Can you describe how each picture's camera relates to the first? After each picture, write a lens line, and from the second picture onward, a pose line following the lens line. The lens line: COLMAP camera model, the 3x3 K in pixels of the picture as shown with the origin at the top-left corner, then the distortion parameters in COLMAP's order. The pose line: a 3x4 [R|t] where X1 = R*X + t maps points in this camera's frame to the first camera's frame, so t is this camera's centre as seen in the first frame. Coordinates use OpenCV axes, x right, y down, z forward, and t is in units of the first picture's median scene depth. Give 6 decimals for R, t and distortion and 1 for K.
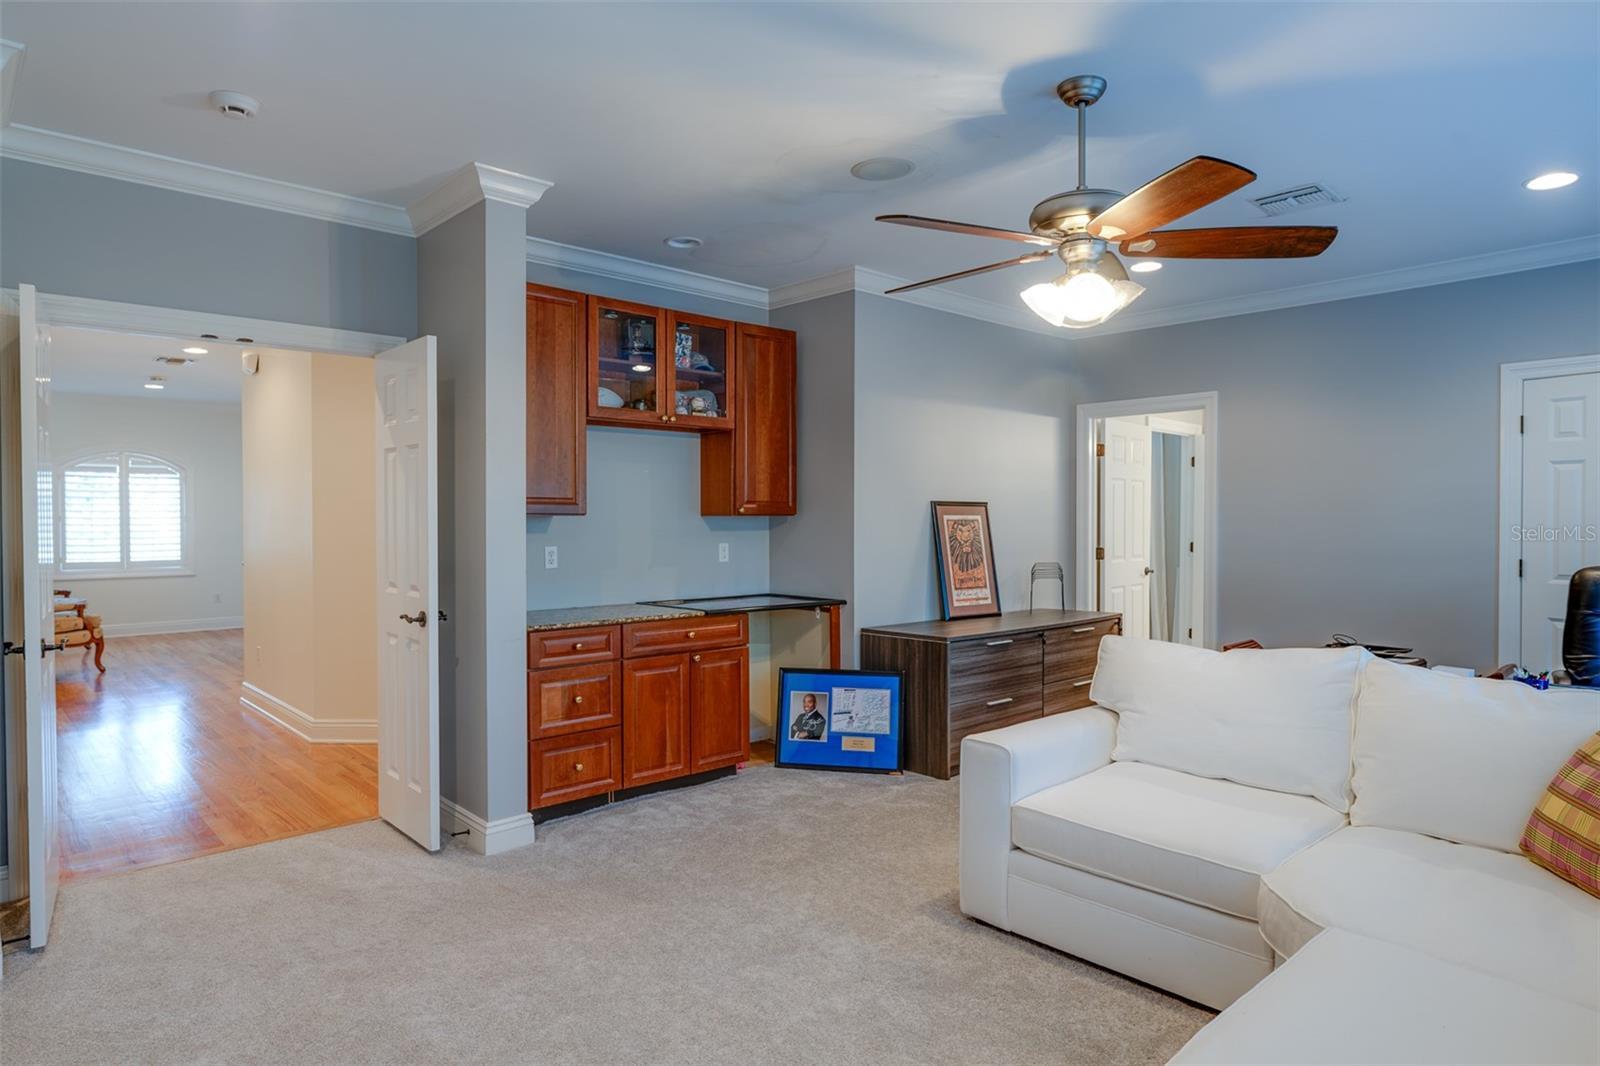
lens RADIAL K [[917.2, 0, 800.0], [0, 917.2, 533.0], [0, 0, 1]] dist [-0.014289, 0.000111]
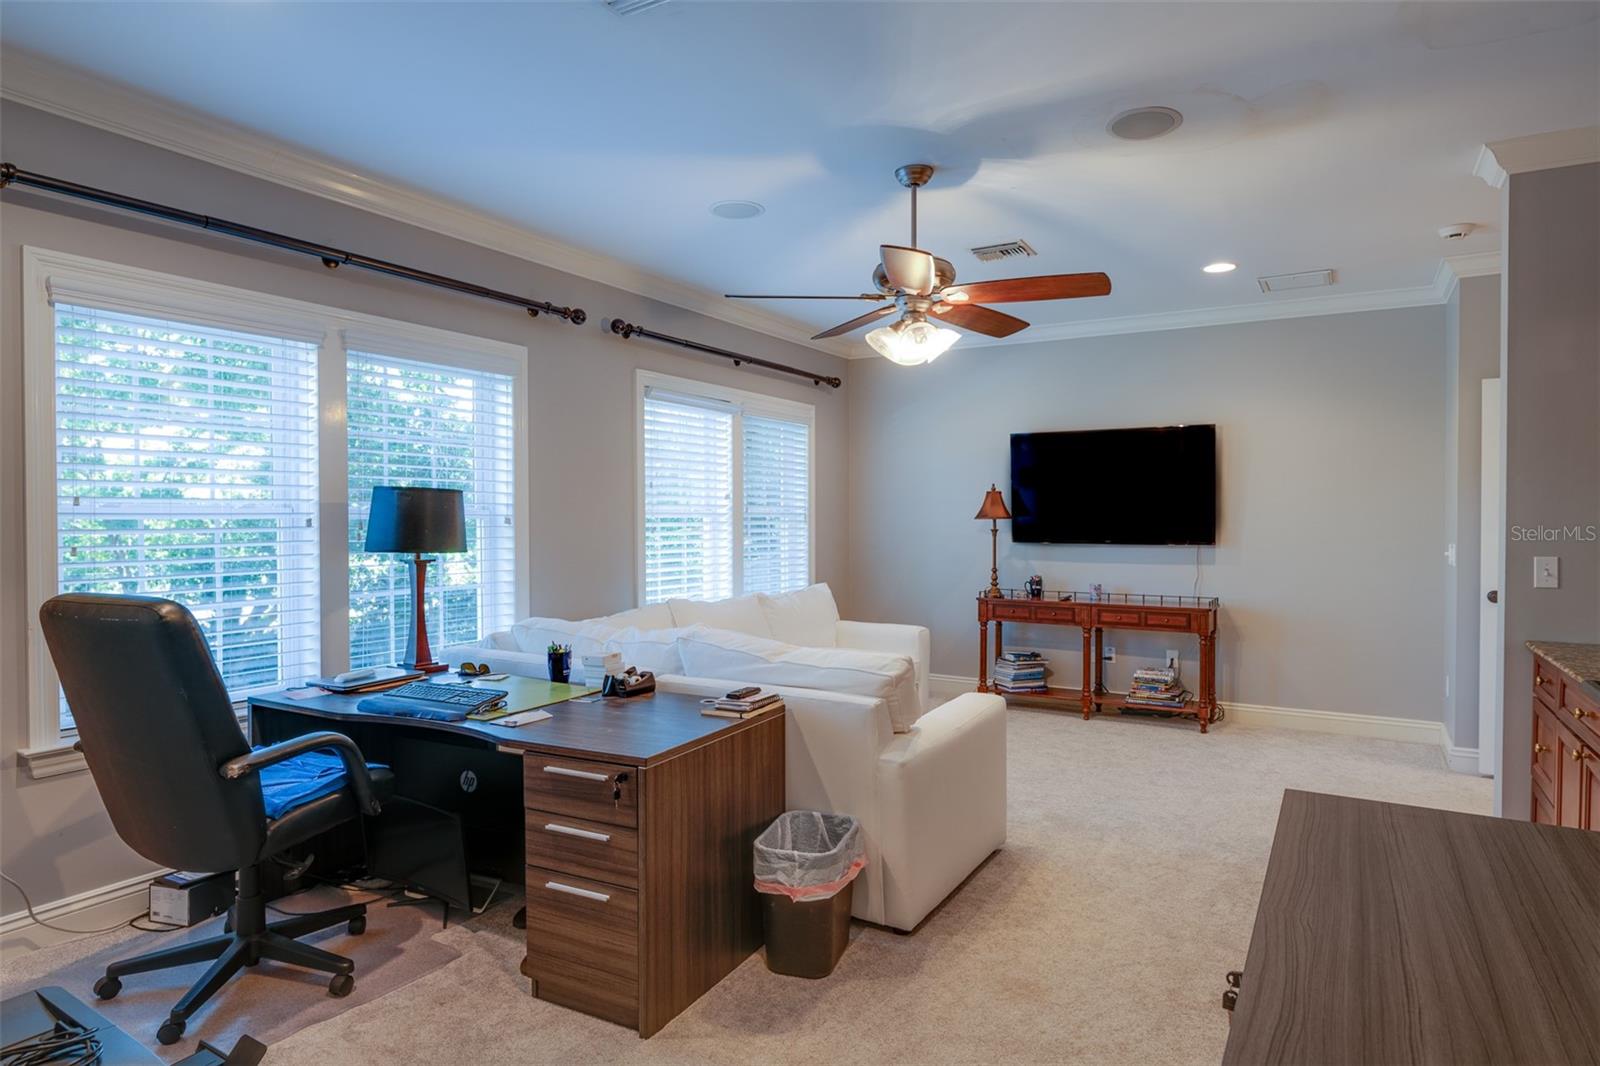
lens RADIAL K [[917.2, 0, 800.0], [0, 917.2, 533.0], [0, 0, 1]] dist [-0.014289, 0.000111]
pose [[-0.957556, 0.002983, -0.288230, 0.521561], [-0.007803, 0.999312, 0.036265, -0.022342], [0.288140, 0.036975, -0.956874, 1.379103]]
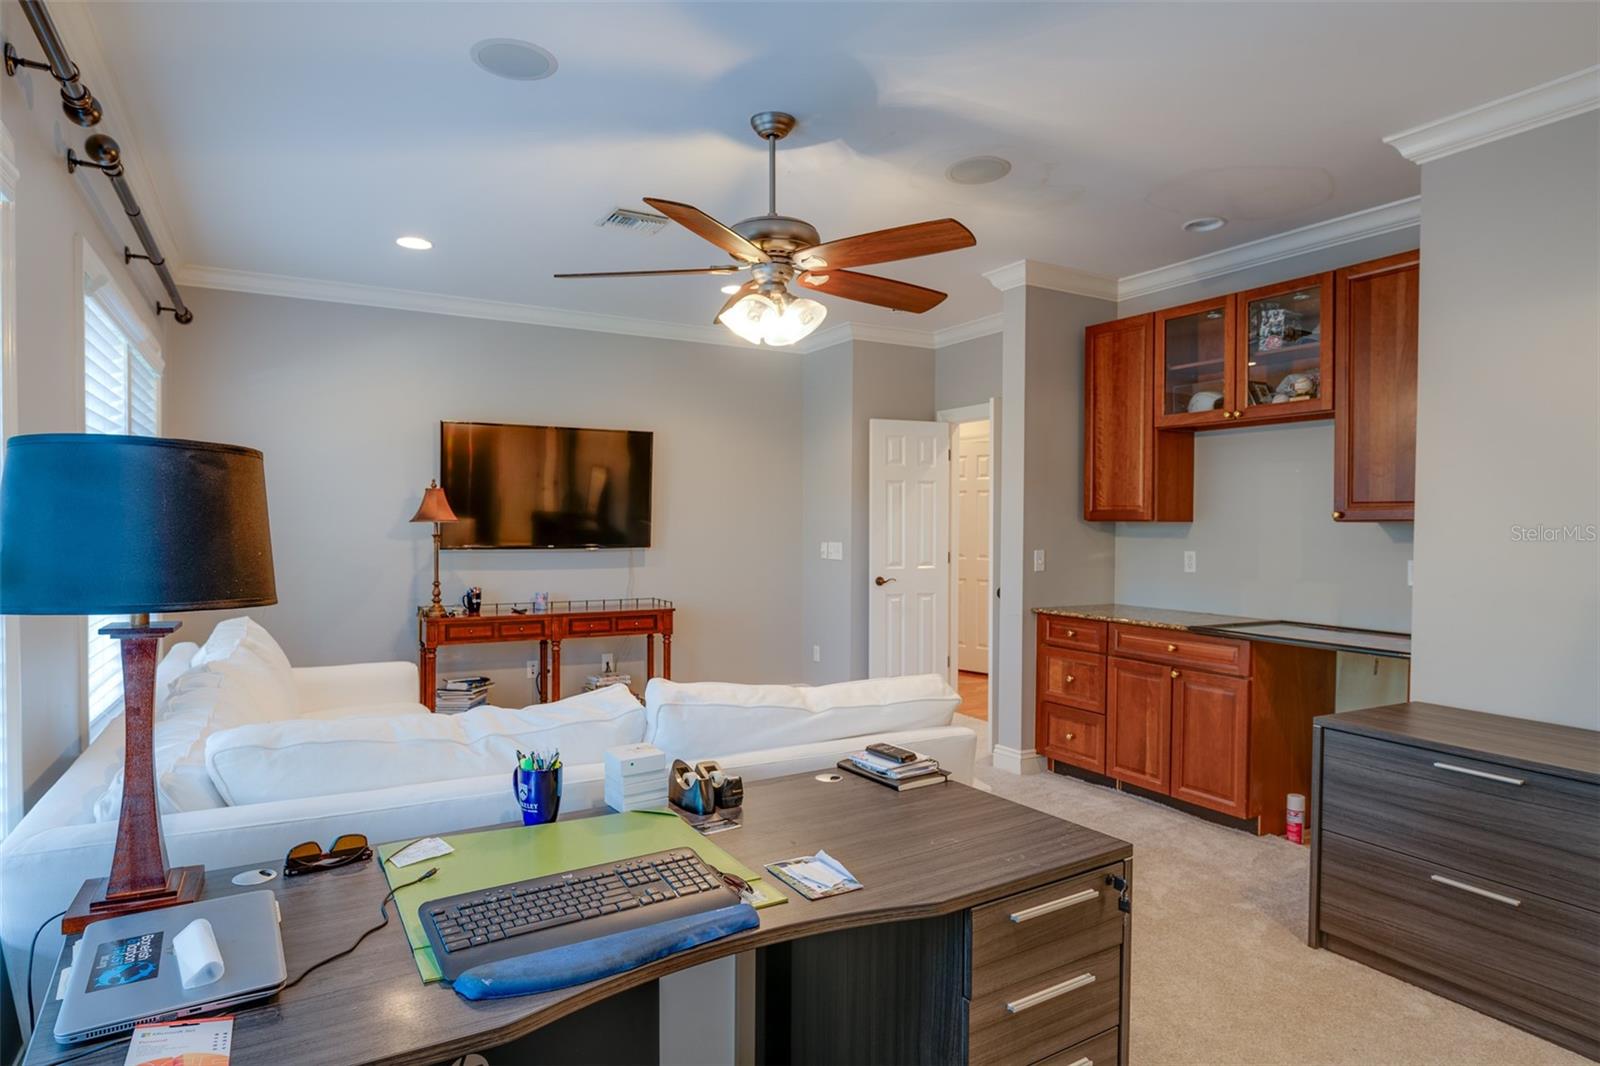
lens RADIAL K [[917.2, 0, 800.0], [0, 917.2, 533.0], [0, 0, 1]] dist [-0.014289, 0.000111]
pose [[-0.221147, 0.008626, -0.975202, 0.860345], [-0.026443, 0.999540, 0.014838, -0.010249], [0.974882, 0.029069, -0.220818, 0.815829]]
